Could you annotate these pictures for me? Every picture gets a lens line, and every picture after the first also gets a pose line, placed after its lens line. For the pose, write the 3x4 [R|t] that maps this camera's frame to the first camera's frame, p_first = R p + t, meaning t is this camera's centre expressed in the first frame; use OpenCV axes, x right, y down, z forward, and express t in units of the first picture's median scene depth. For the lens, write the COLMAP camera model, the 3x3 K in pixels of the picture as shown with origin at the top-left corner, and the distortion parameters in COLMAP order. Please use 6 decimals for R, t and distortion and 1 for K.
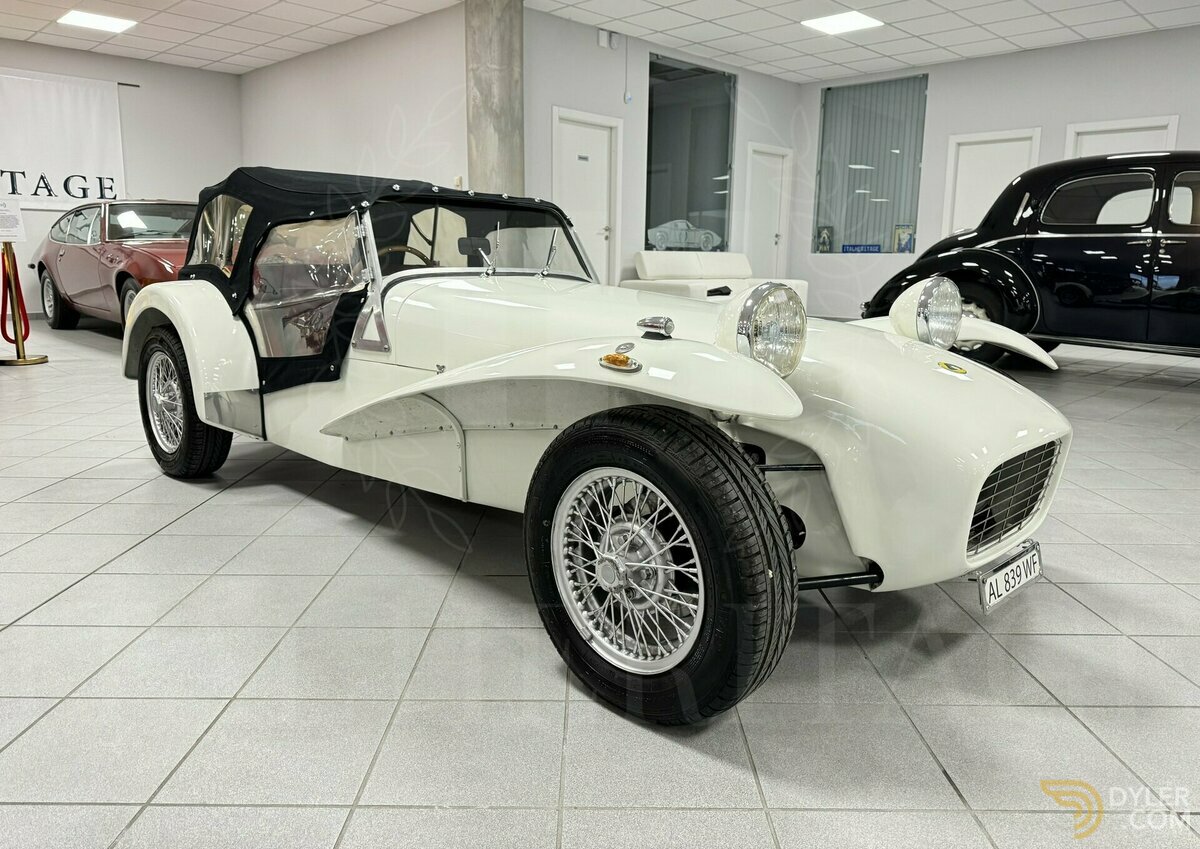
lens RADIAL K [[832.4, 0, 603.4], [0, 832.4, 431.7], [0, 0, 1]] dist [0.052233, -0.043629]
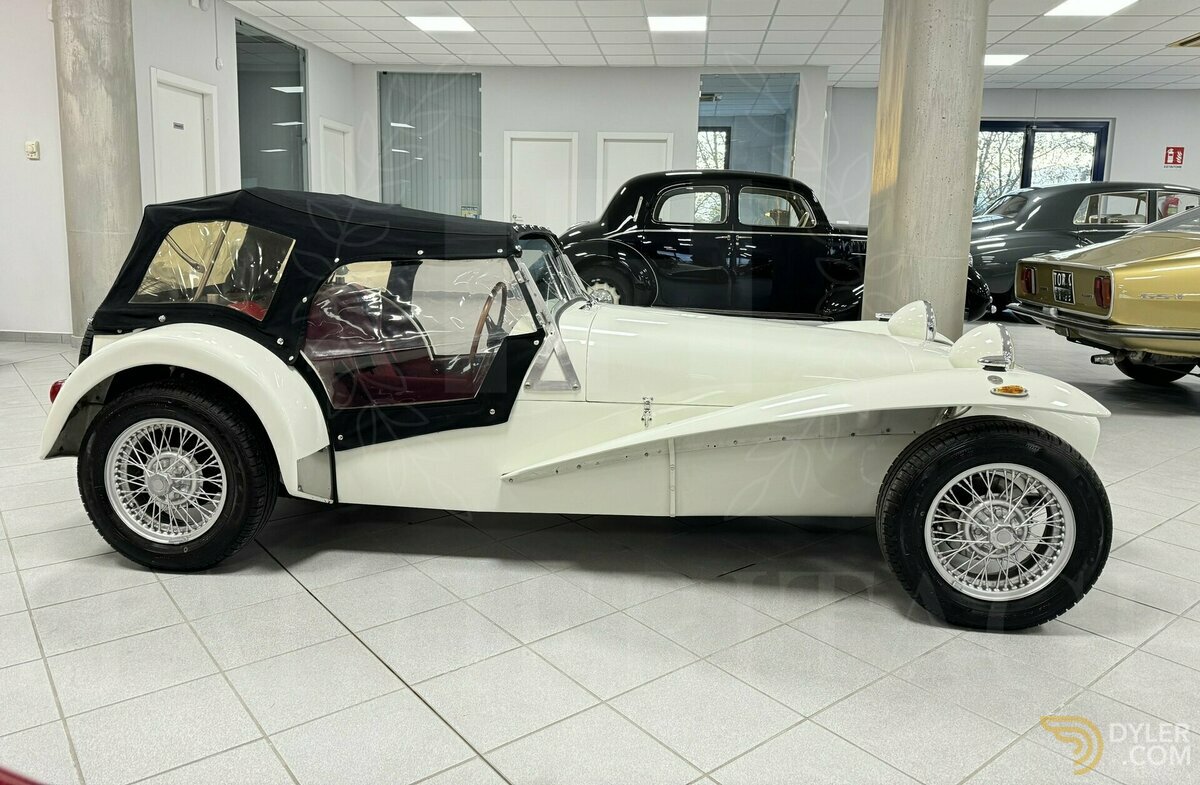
lens RADIAL K [[838.7, 0, 600.6], [0, 838.7, 354.4], [0, 0, 1]] dist [0.086014, -0.108204]
pose [[0.783361, -0.089074, 0.615152, -0.377366], [0.113454, 0.993543, -0.000612, -0.058491], [-0.611125, 0.070271, 0.788408, 0.063766]]
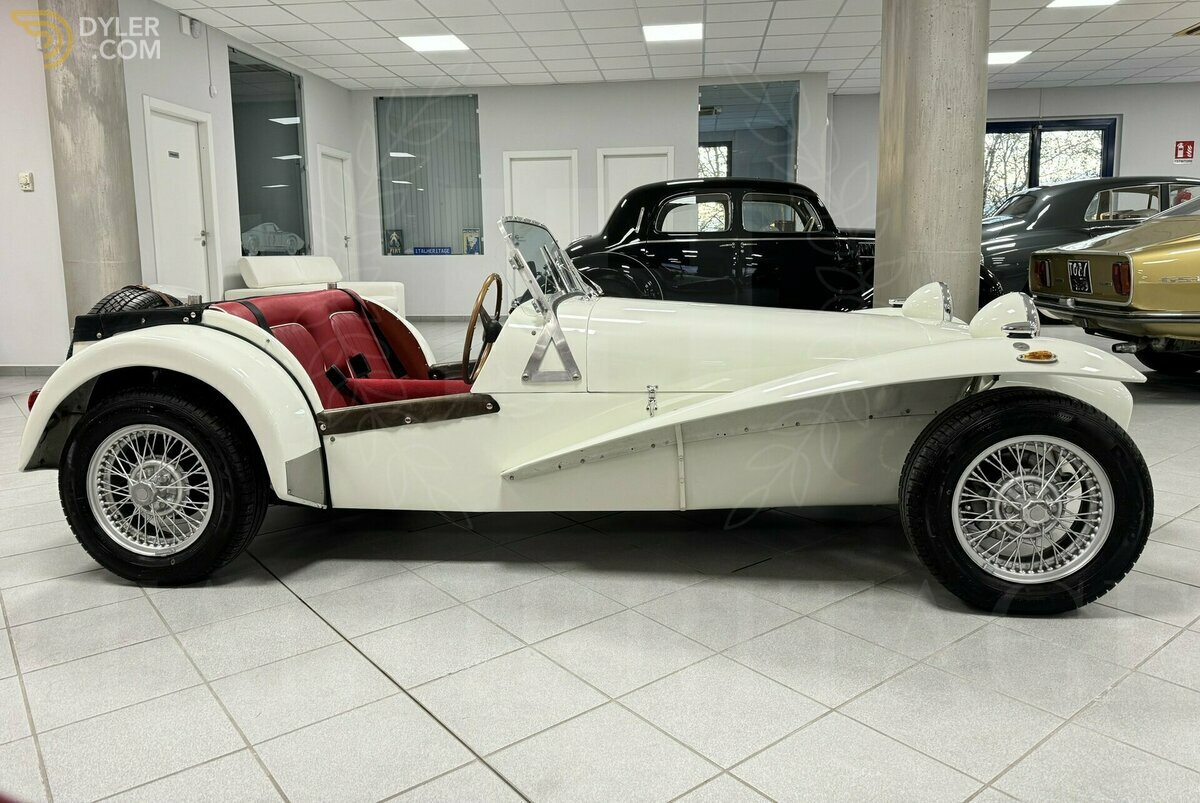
lens RADIAL K [[839.1, 0, 599.6], [0, 839.1, 377.0], [0, 0, 1]] dist [0.072429, -0.087532]
pose [[0.787533, -0.114295, 0.605581, -0.361257], [0.149804, 0.988682, -0.008214, -0.037700], [-0.597788, 0.097187, 0.795741, 0.080924]]
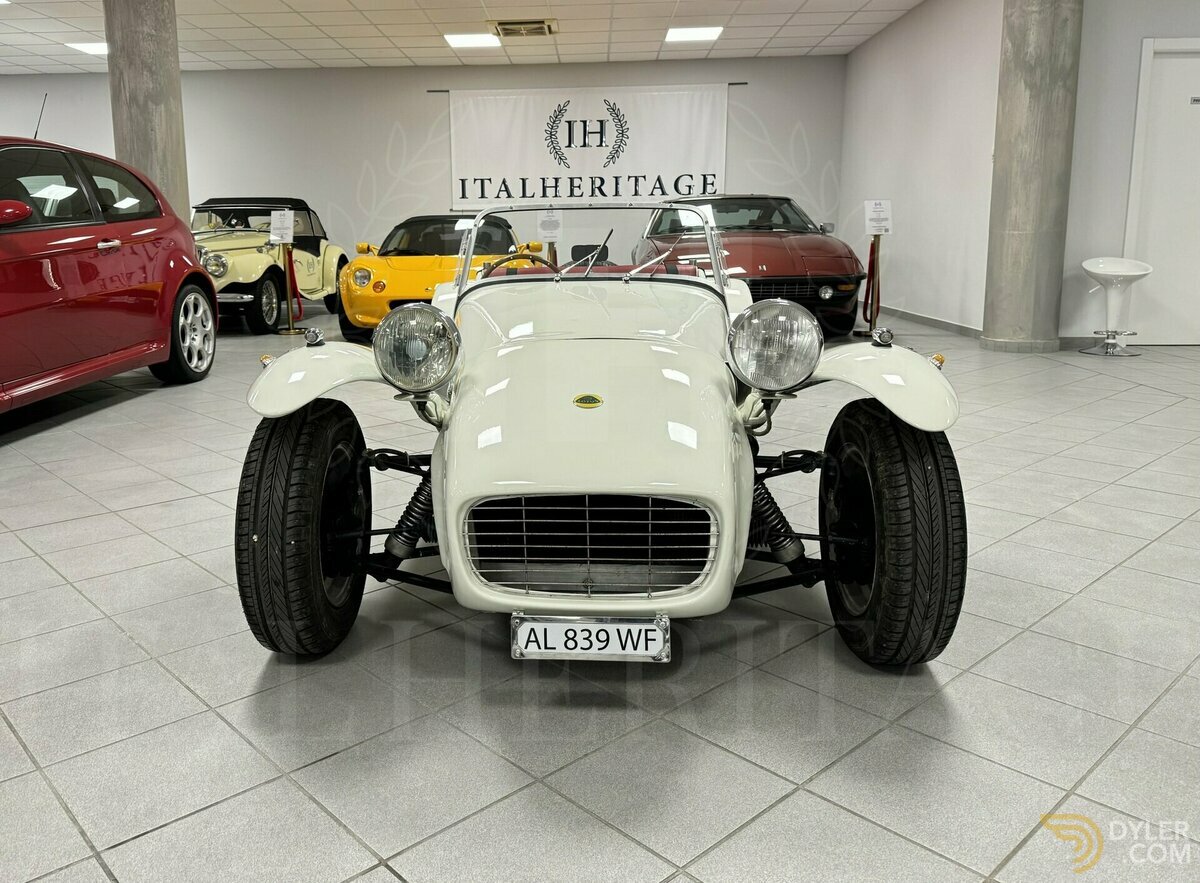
lens RADIAL K [[931.0, 0, 543.0], [0, 931.0, 441.7], [0, 0, 1]] dist [0.067402, -0.125357]
pose [[0.660368, 0.140507, -0.737680, 0.359762], [-0.131697, 0.988784, 0.070441, -0.030582], [0.739304, 0.050633, 0.671466, 0.088732]]
